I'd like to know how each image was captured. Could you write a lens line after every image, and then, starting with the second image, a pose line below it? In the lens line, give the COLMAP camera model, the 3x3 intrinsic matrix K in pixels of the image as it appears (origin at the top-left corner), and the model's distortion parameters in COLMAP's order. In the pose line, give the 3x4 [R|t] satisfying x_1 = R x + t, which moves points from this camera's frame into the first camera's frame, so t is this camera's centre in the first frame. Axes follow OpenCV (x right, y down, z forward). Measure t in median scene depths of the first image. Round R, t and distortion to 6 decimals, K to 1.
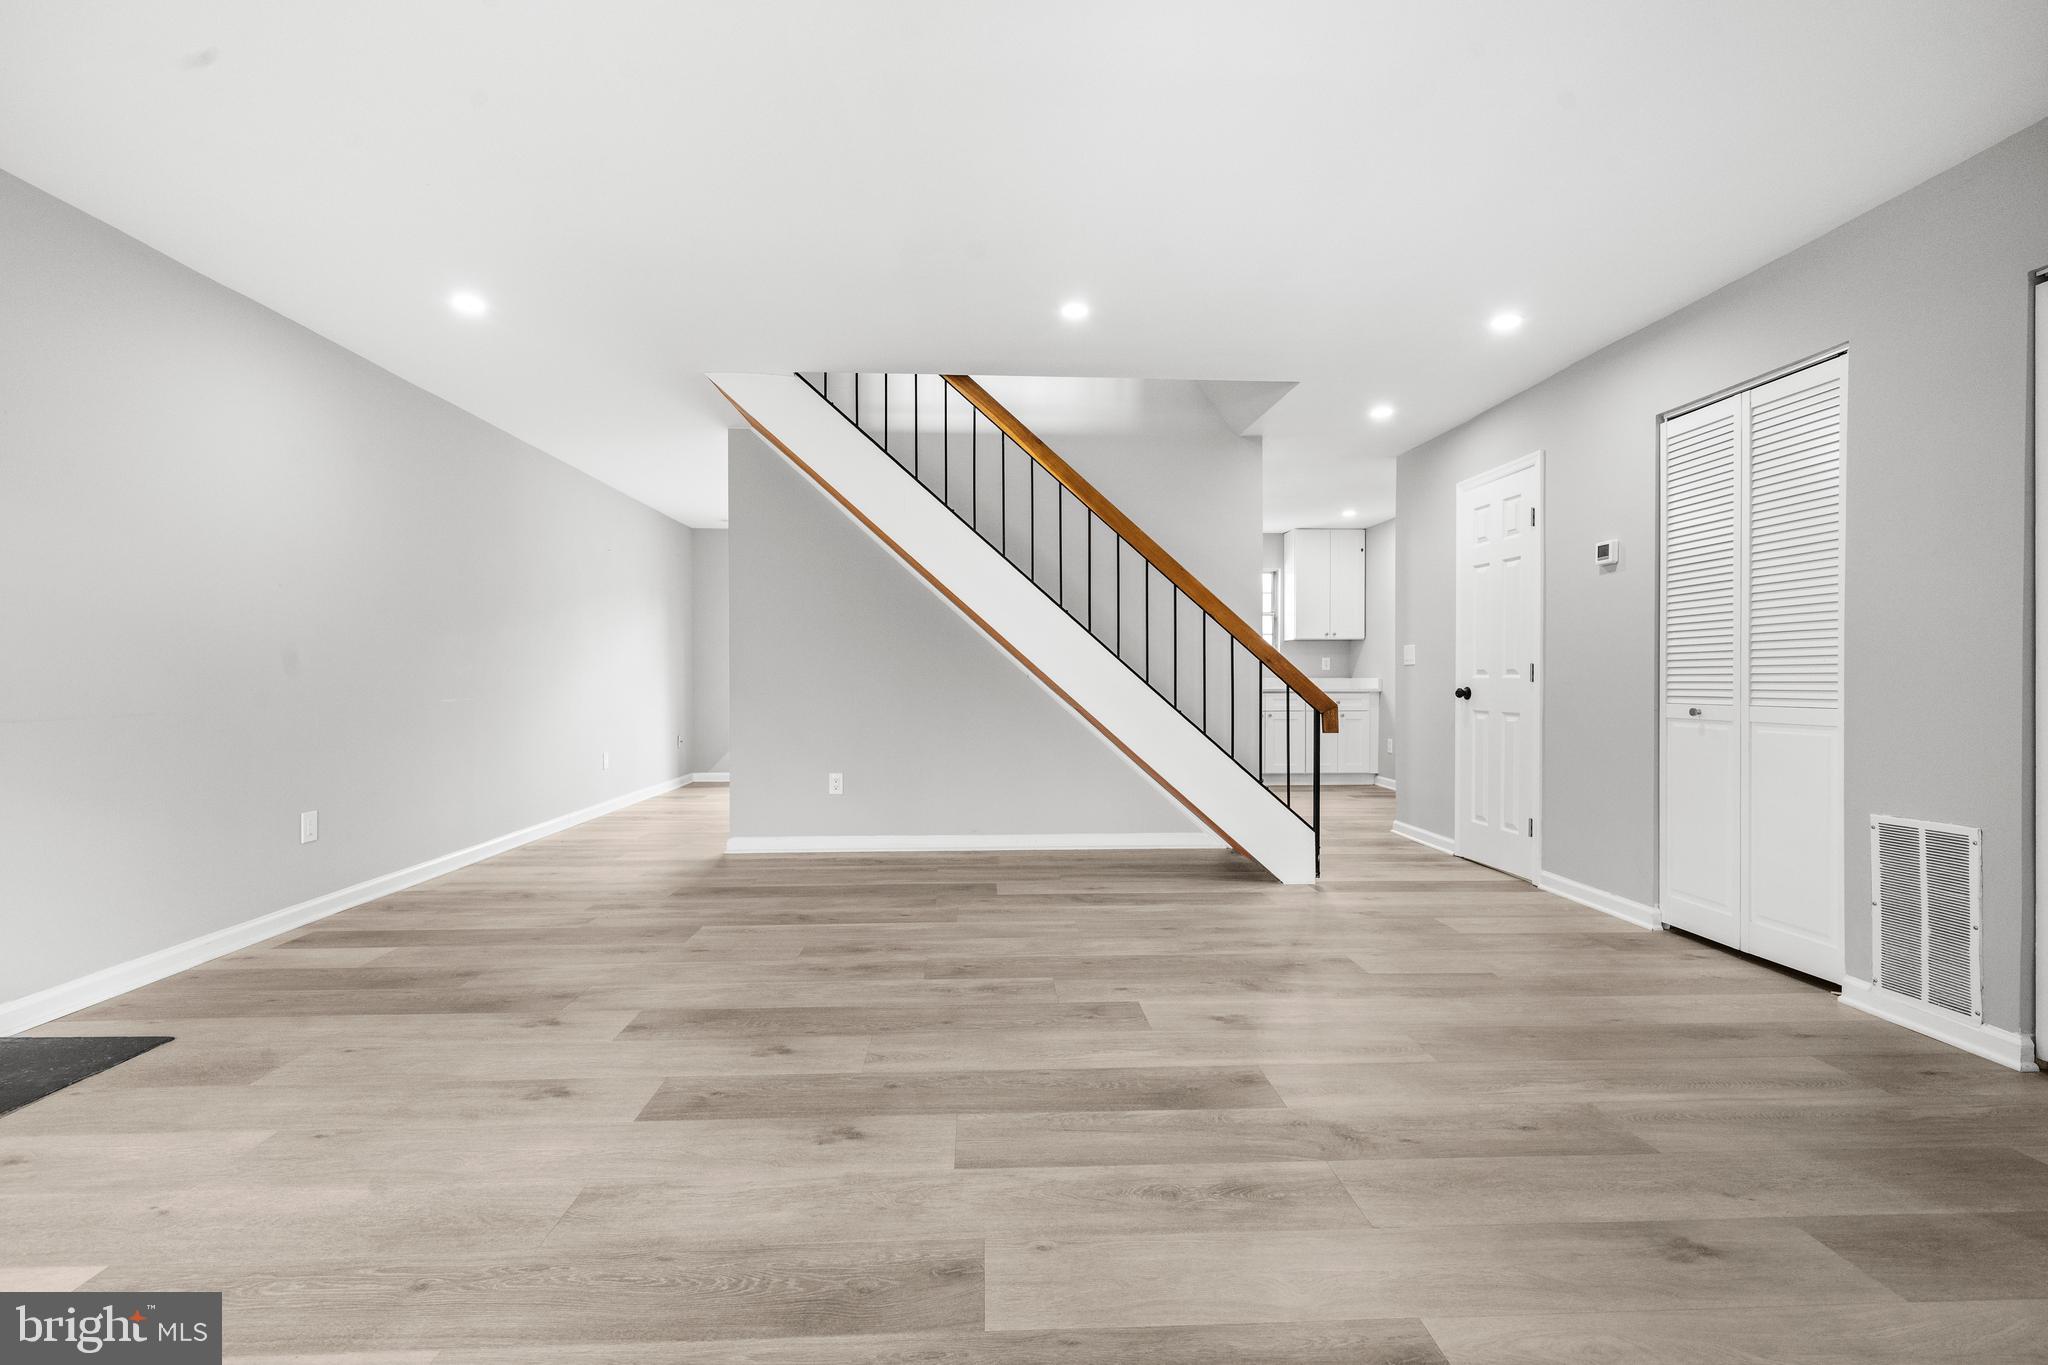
lens RADIAL K [[867.8, 0, 1022.4], [0, 867.8, 678.8], [0, 0, 1]] dist [-0.000084, -0.000533]
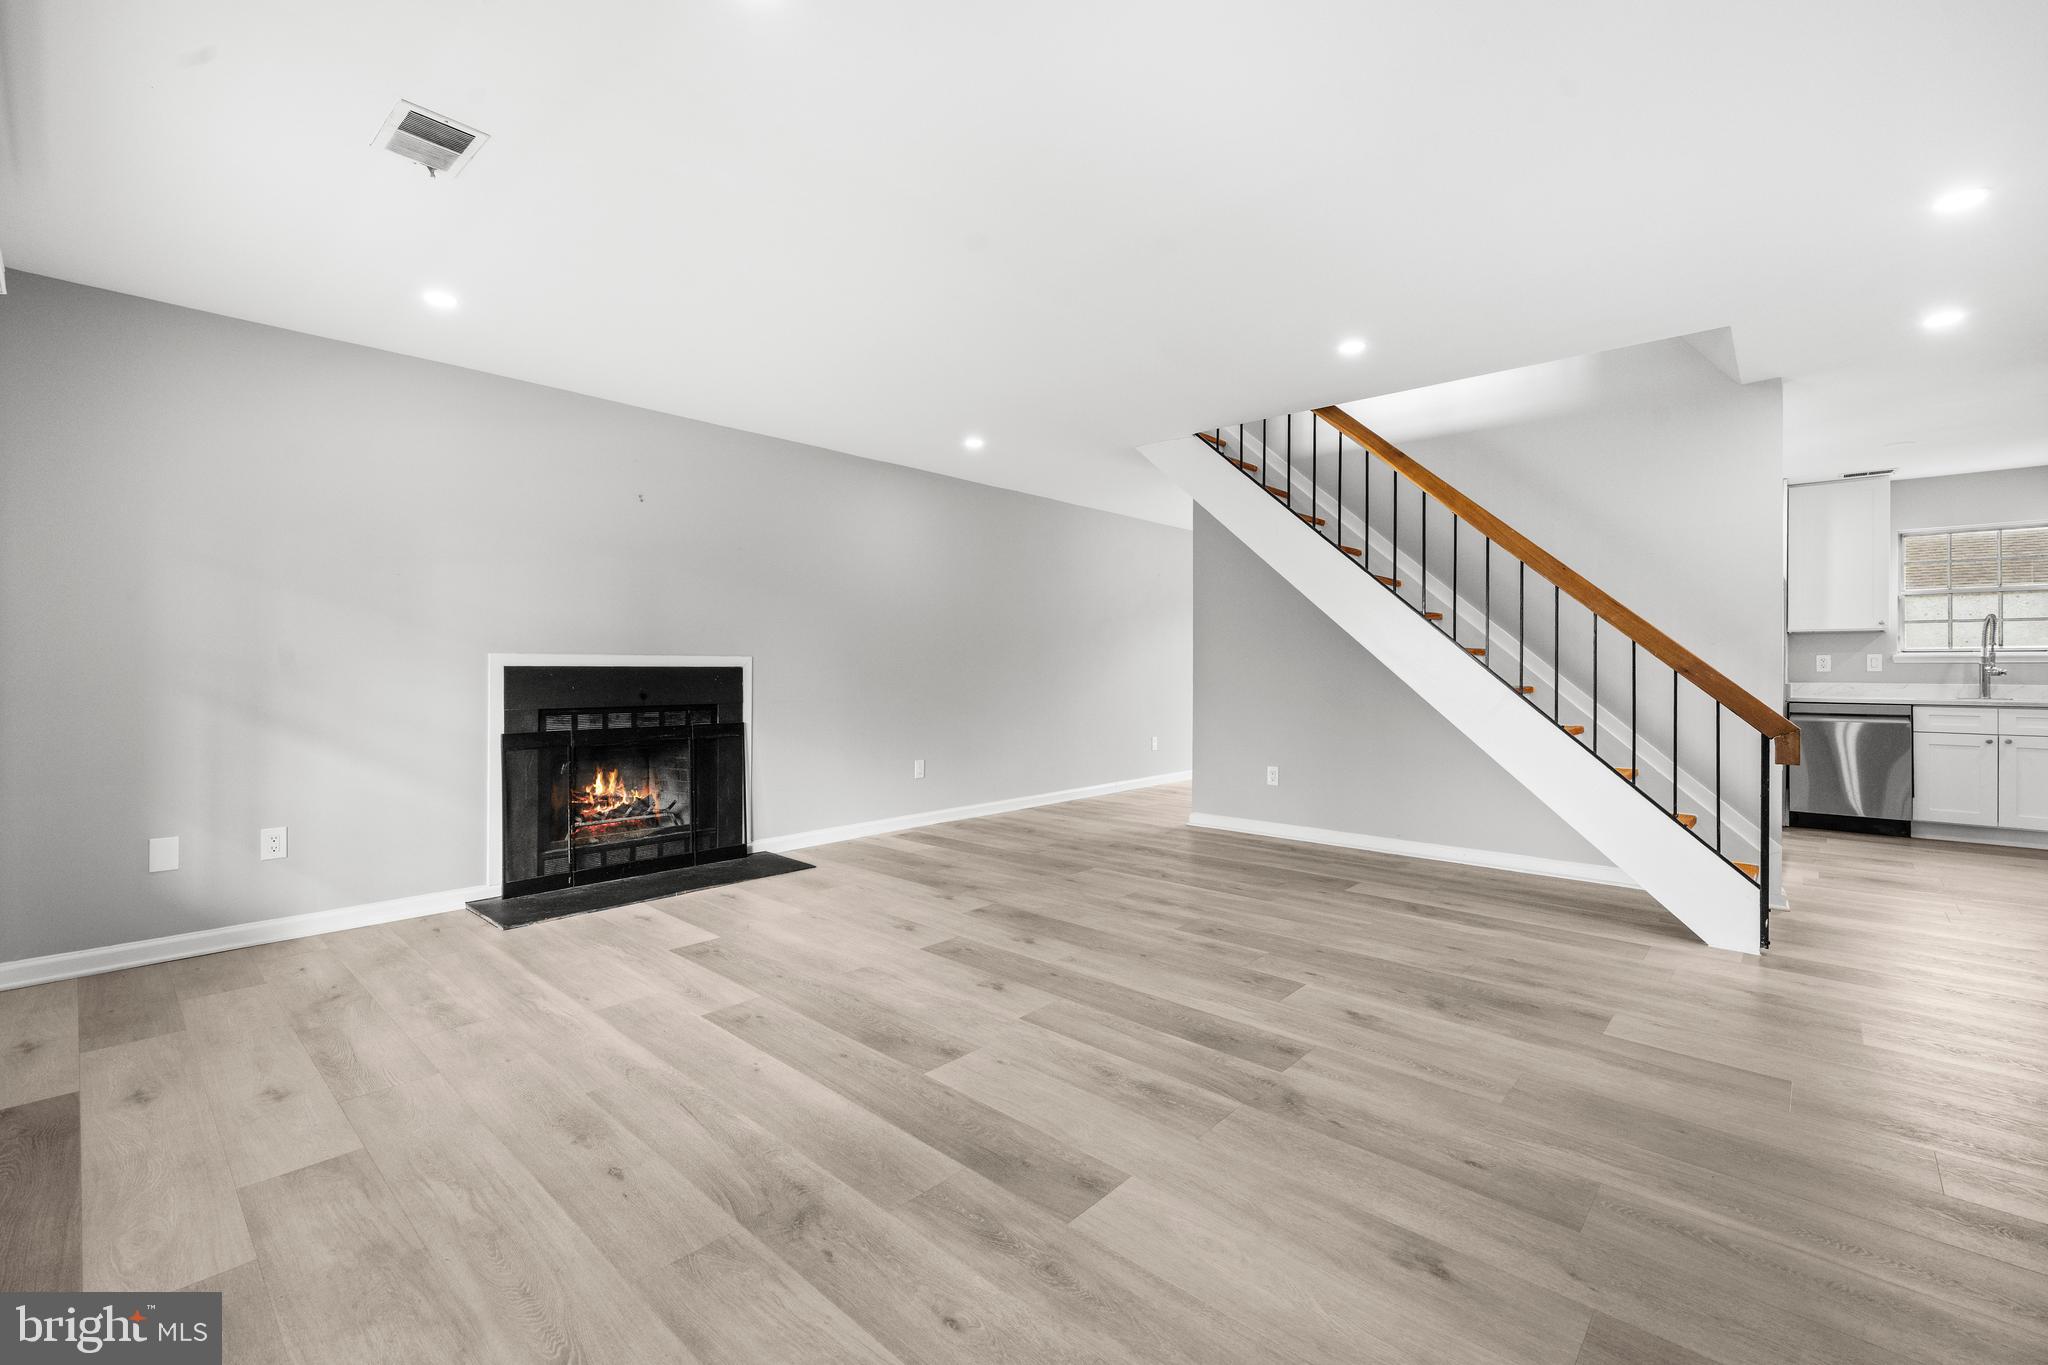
lens RADIAL K [[872.3, 0, 1029.9], [0, 872.3, 670.2], [0, 0, 1]] dist [-0.002125, 0.000192]
pose [[0.708045, 0.006608, -0.706137, 0.677709], [-0.005740, 0.999977, 0.003602, -0.035055], [0.706144, 0.001502, 0.708066, -0.047995]]
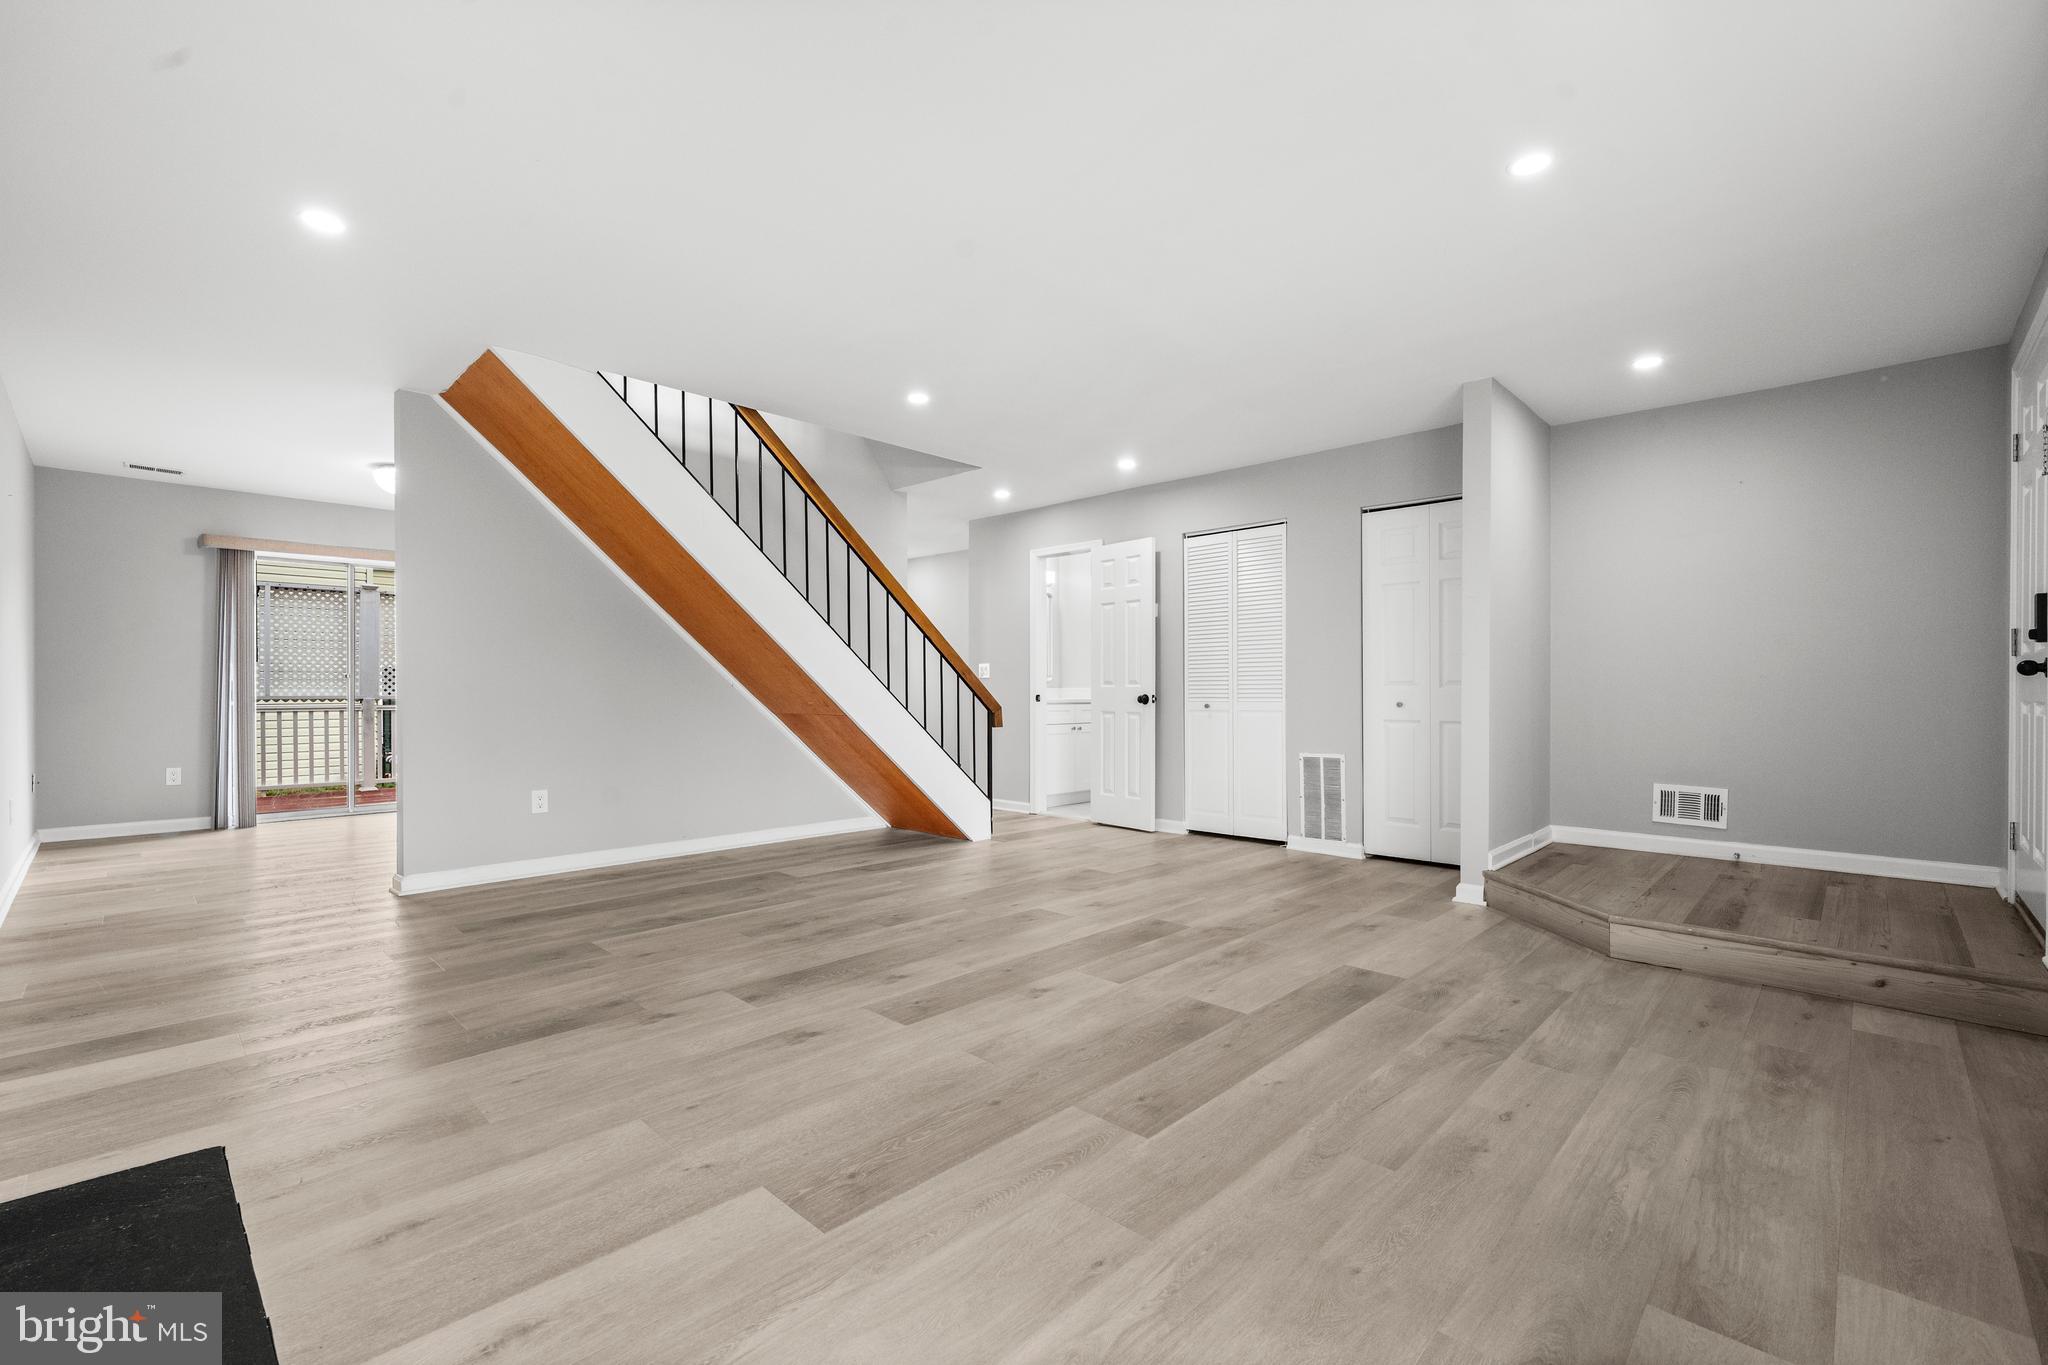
lens RADIAL K [[874.5, 0, 1024.0], [0, 874.5, 682.5], [0, 0, 1]] dist [0.000387, 0.000034]
pose [[0.727676, 0.005926, 0.685895, -0.897014], [0.001465, 0.999947, -0.010193, 0.009928], [-0.685919, 0.008422, 0.727629, -0.051370]]
